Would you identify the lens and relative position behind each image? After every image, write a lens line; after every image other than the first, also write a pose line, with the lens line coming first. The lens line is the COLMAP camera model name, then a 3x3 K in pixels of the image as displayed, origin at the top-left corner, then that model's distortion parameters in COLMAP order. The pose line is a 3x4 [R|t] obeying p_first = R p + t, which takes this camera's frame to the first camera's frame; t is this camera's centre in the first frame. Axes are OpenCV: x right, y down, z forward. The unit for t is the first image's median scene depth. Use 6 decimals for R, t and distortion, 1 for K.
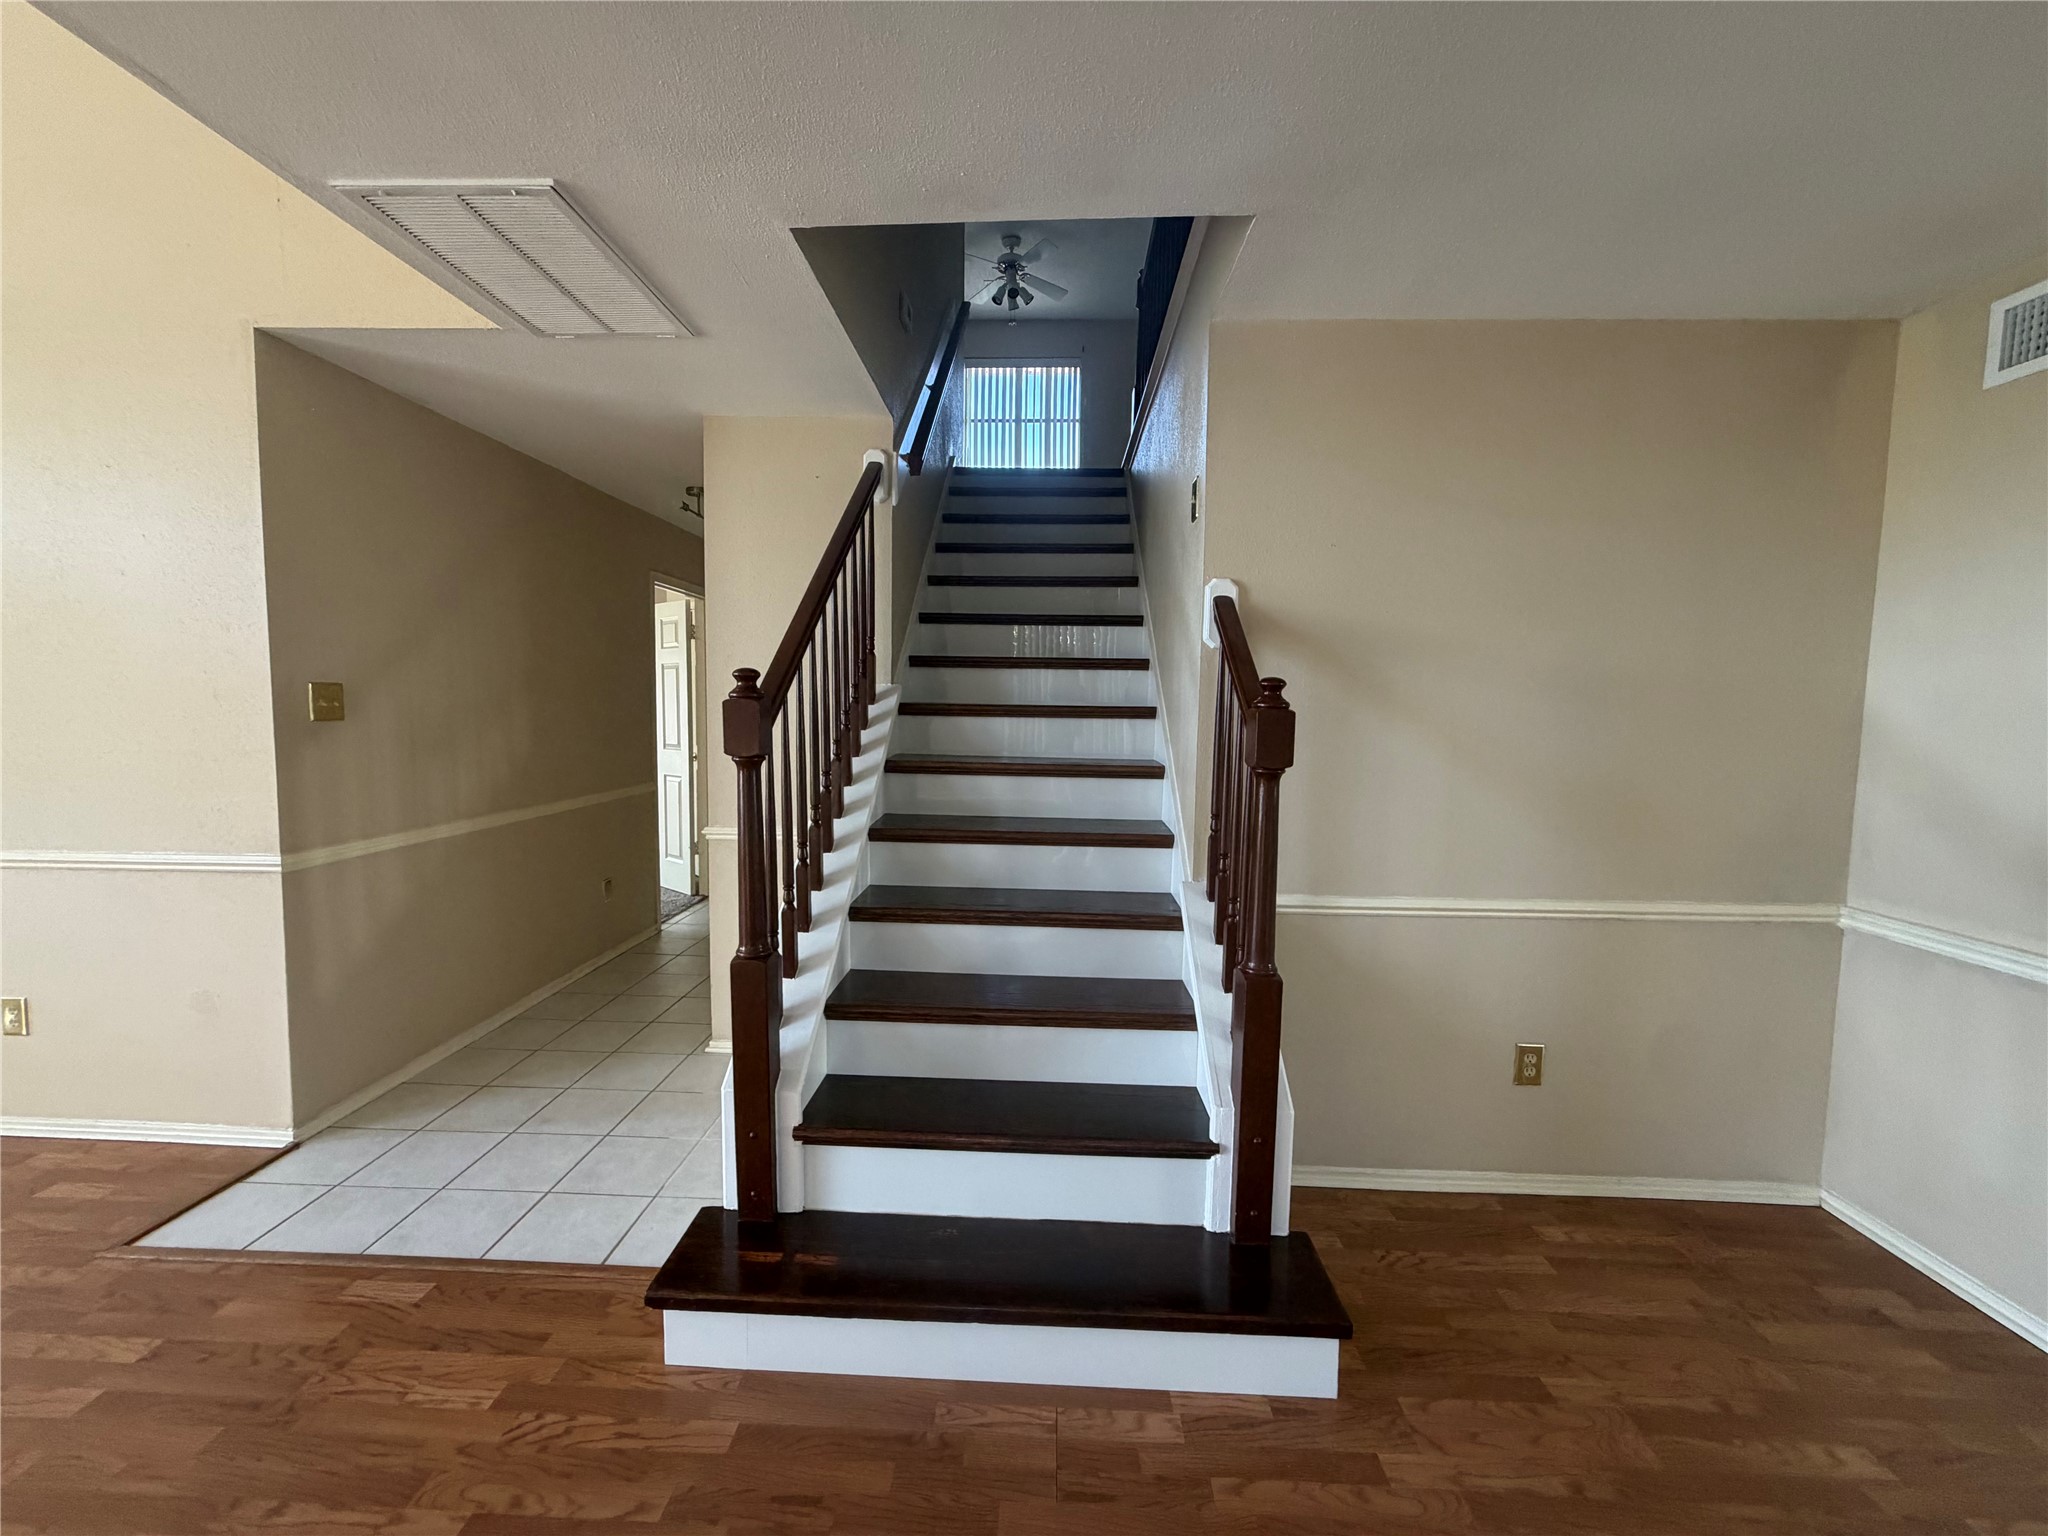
lens RADIAL K [[819.1, 0, 1021.5], [0, 819.1, 764.9], [0, 0, 1]] dist [0.000580, 0.000840]
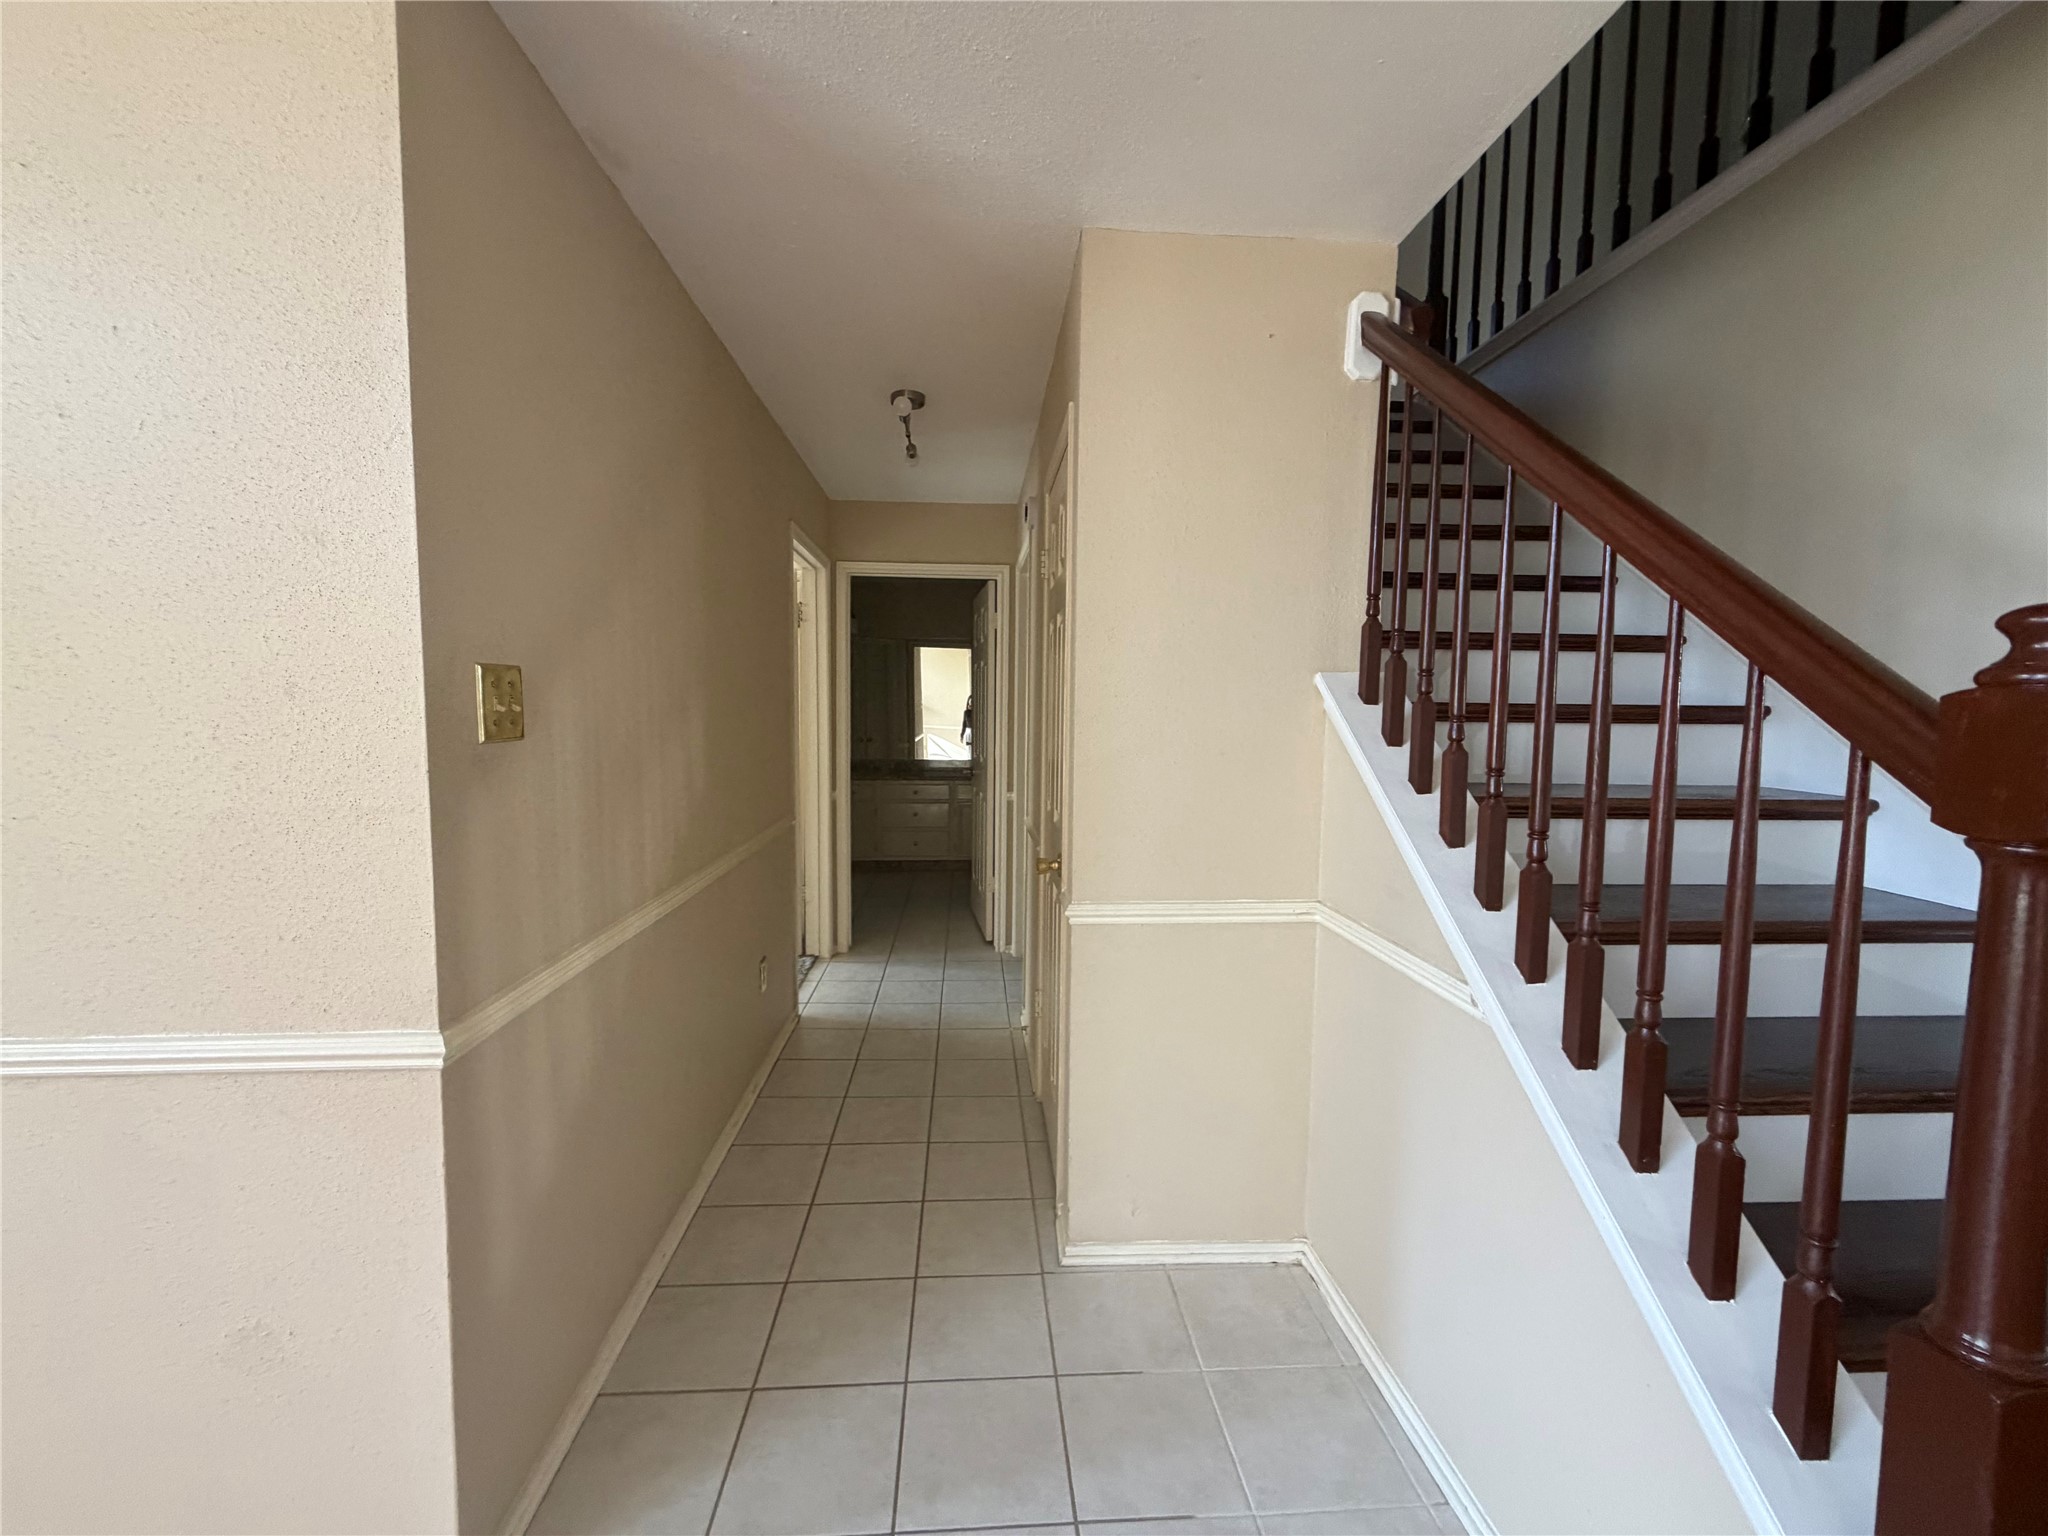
lens RADIAL K [[819.1, 0, 1027.6], [0, 819.1, 766.3], [0, 0, 1]] dist [0.000580, 0.000840]
pose [[0.994475, -0.010272, 0.104468, -0.595217], [0.010938, 0.999923, -0.005809, -0.032226], [-0.104400, 0.006920, 0.994511, 0.482234]]
